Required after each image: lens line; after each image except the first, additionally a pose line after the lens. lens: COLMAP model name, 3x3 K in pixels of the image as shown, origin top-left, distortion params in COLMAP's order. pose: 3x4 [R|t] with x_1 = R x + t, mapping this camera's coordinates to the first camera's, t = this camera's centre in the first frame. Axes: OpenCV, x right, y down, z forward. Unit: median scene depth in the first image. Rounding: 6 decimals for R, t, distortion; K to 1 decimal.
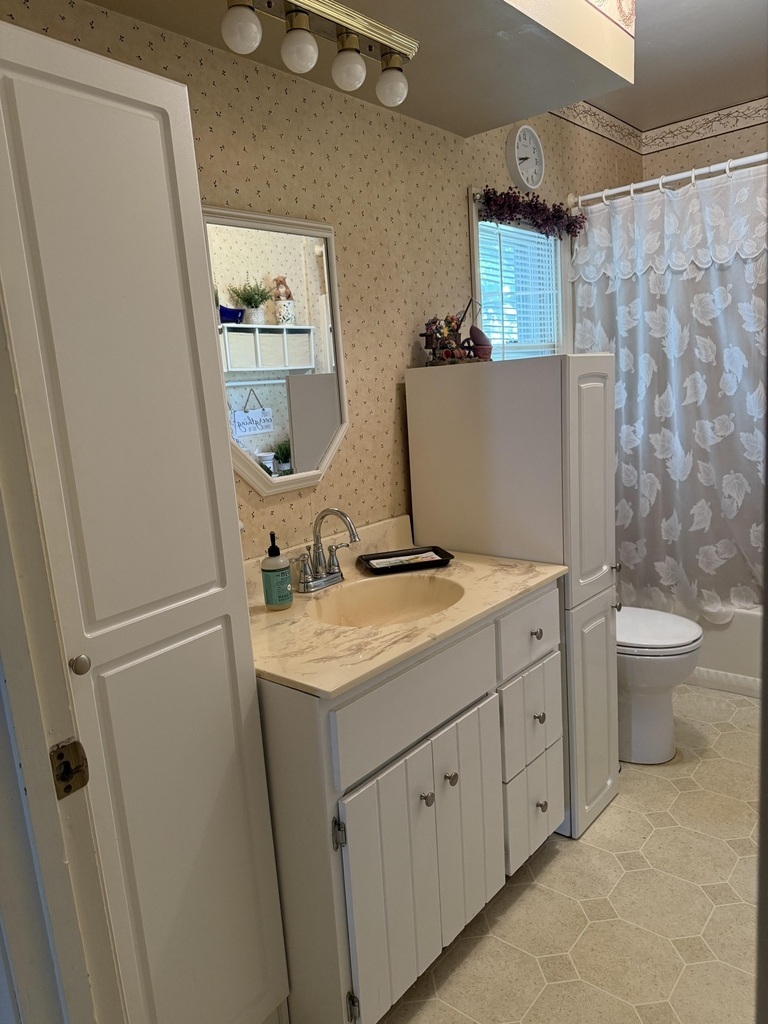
lens RADIAL K [[721.4, 0, 352.9], [0, 721.4, 536.0], [0, 0, 1]] dist [0.083176, -0.103570]
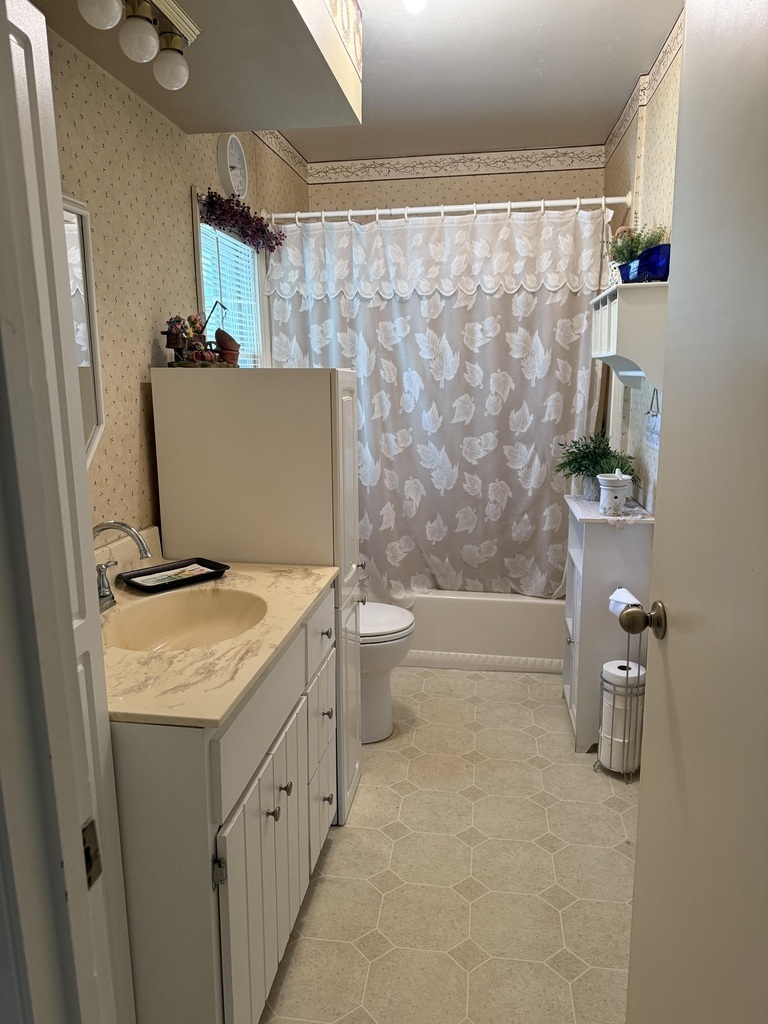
lens RADIAL K [[721.4, 0, 411.8], [0, 721.4, 536.9], [0, 0, 1]] dist [0.083176, -0.103570]
pose [[0.849565, -0.053512, 0.524763, -0.135691], [0.058415, 0.998266, 0.007226, -0.003568], [-0.524240, 0.024515, 0.851218, 0.036939]]
